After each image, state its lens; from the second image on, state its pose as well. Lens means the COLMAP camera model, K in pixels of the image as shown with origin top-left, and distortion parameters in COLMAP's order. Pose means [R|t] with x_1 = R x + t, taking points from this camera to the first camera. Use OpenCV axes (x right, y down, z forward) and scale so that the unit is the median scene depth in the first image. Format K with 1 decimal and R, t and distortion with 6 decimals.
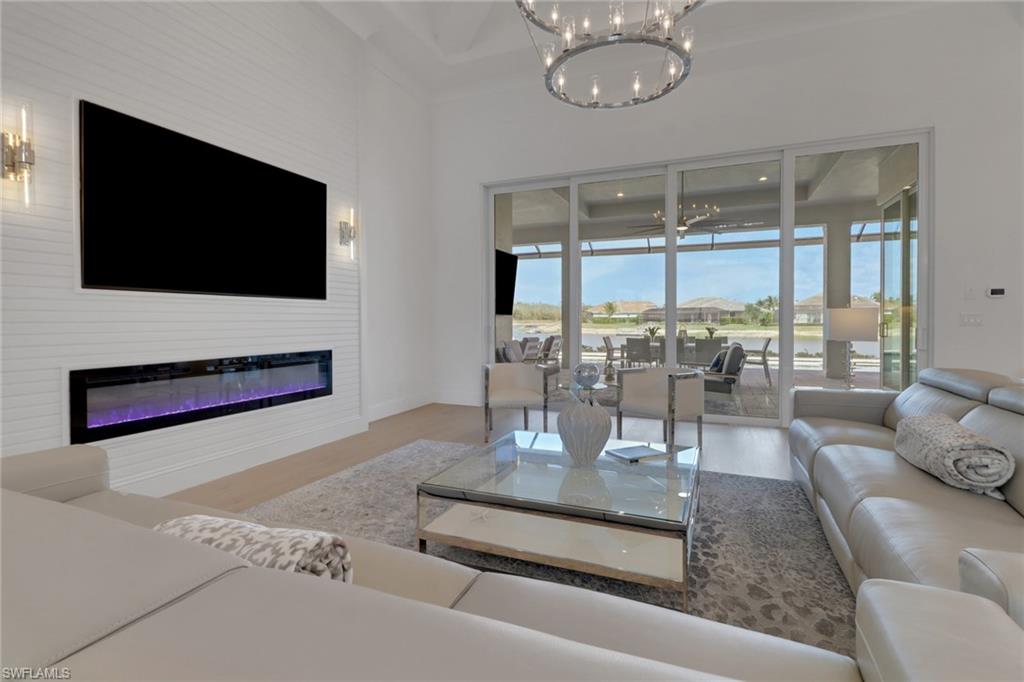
lens RADIAL K [[491.1, 0, 506.6], [0, 491.1, 323.2], [0, 0, 1]] dist [0.000376, -0.000277]
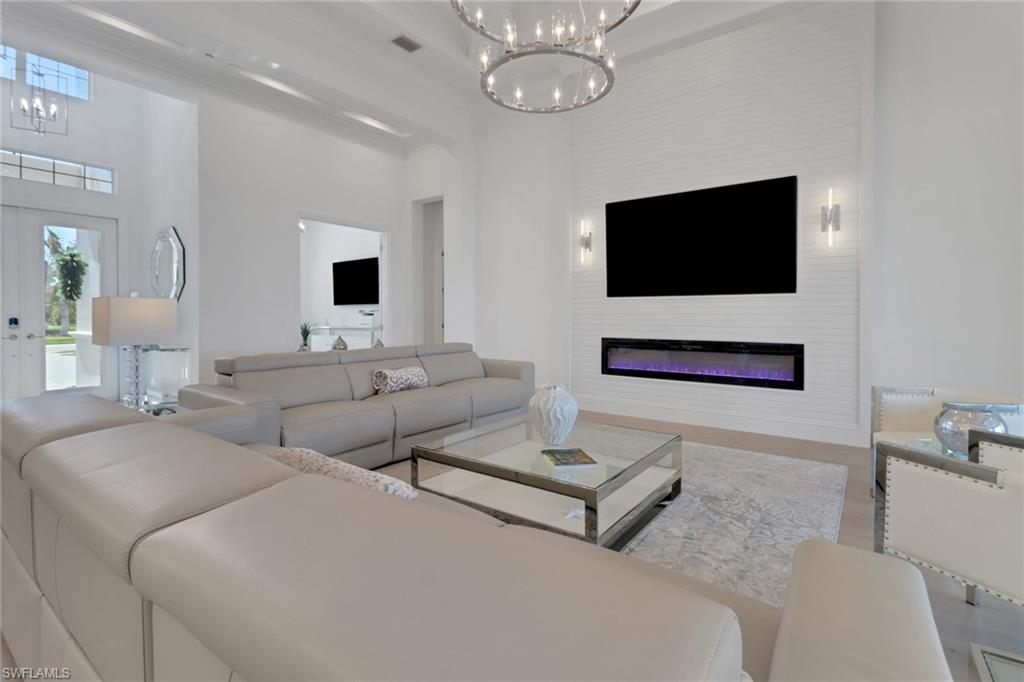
lens RADIAL K [[491.1, 0, 506.6], [0, 491.1, 323.2], [0, 0, 1]] dist [0.000376, -0.000277]
pose [[-0.232520, 0.026341, -0.972235, 0.768030], [-0.002506, 0.999614, 0.027682, -0.013225], [0.972588, 0.008873, -0.232364, 0.690875]]
